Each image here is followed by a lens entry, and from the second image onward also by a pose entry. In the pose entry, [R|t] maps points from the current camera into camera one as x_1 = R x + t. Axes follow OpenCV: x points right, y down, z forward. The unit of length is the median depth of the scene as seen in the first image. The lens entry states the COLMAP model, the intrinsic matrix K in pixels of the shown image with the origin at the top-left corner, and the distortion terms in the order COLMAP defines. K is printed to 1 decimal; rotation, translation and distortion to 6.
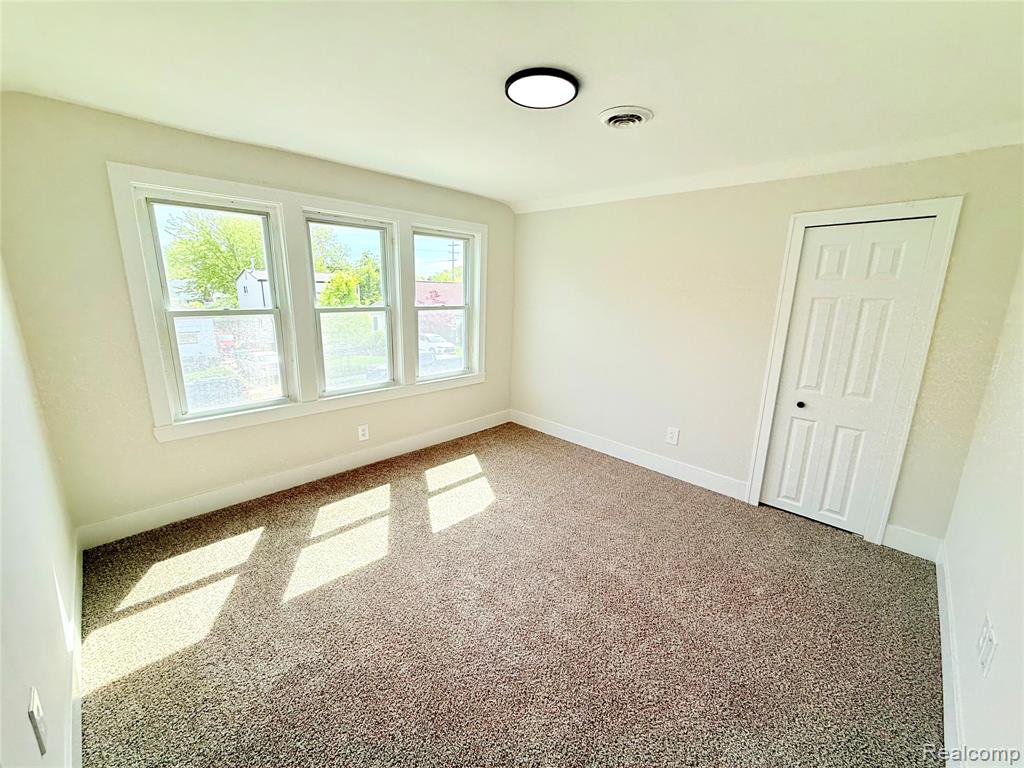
lens RADIAL K [[408.4, 0, 510.8], [0, 408.4, 386.3], [0, 0, 1]] dist [-0.001777, 0.000192]
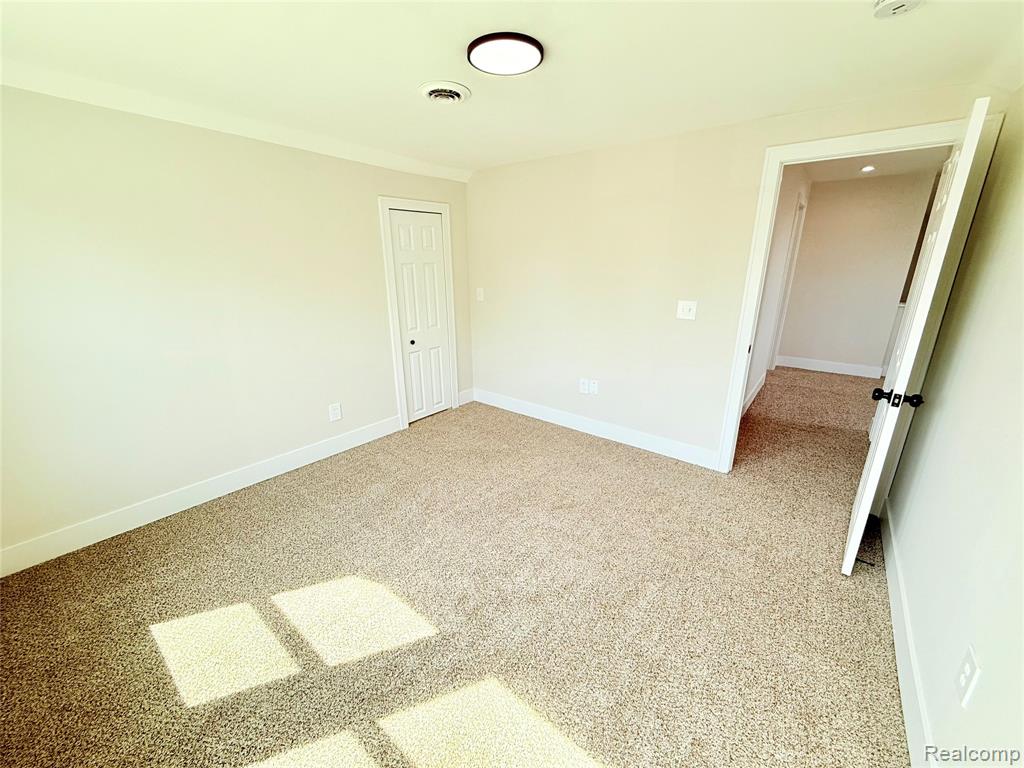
lens RADIAL K [[408.4, 0, 512.5], [0, 408.4, 385.4], [0, 0, 1]] dist [-0.001777, 0.000192]
pose [[-0.112361, -0.312574, 0.943224, -0.665191], [0.227091, 0.916036, 0.330617, -0.197544], [-0.967370, 0.251346, -0.031944, 0.738359]]
